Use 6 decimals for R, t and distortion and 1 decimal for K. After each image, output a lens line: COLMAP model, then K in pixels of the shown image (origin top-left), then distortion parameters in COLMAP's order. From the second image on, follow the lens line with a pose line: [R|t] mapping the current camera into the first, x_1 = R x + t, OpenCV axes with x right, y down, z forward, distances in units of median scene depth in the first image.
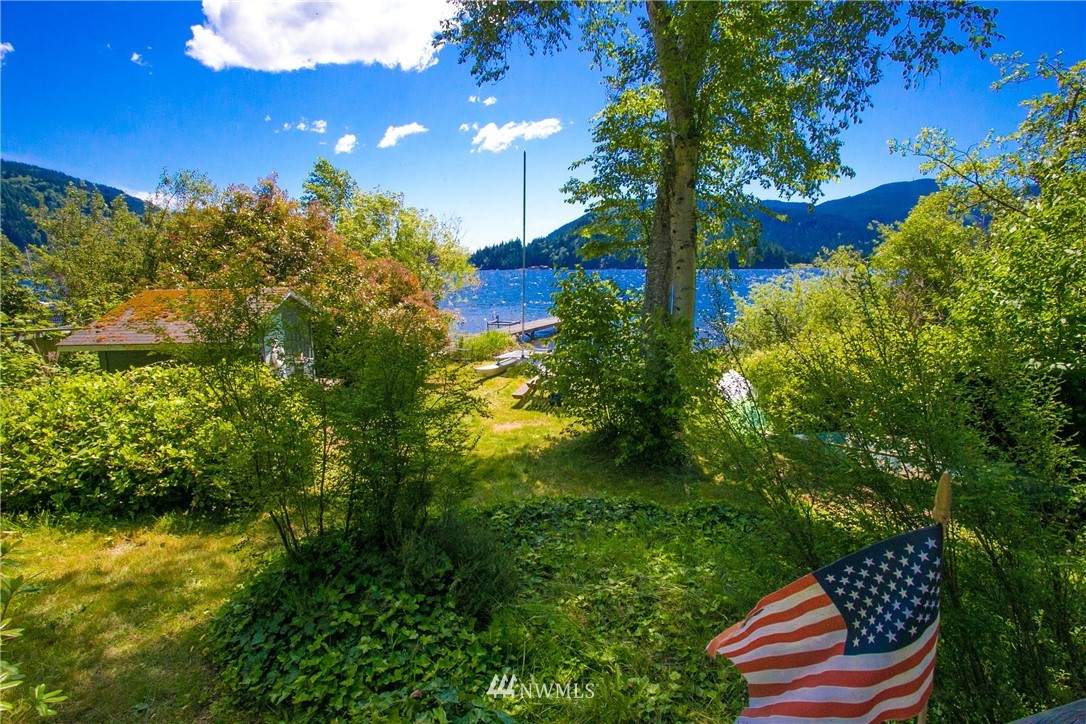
lens RADIAL K [[526.2, 0, 534.8], [0, 526.2, 363.8], [0, 0, 1]] dist [-0.043685, 0.001035]
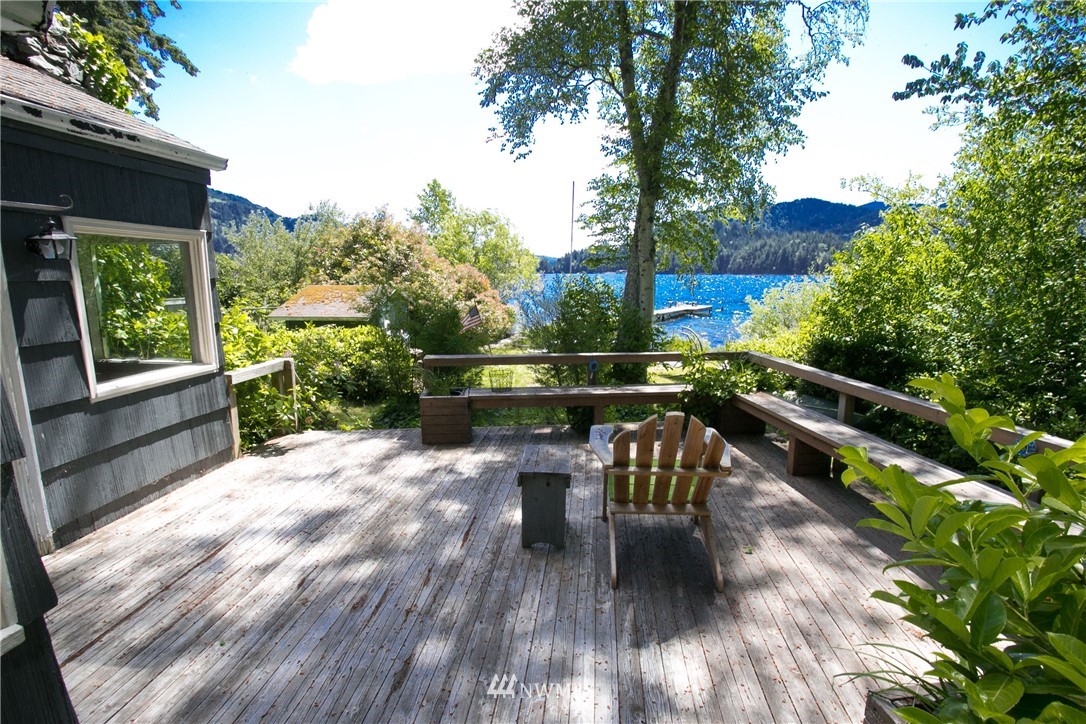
lens RADIAL K [[526.2, 0, 537.9], [0, 526.2, 369.0], [0, 0, 1]] dist [-0.043685, 0.001035]
pose [[0.987322, 0.036926, -0.154375, 0.139234], [-0.036428, 0.999318, 0.006055, 0.056879], [0.154493, -0.000355, 0.987994, -0.343059]]
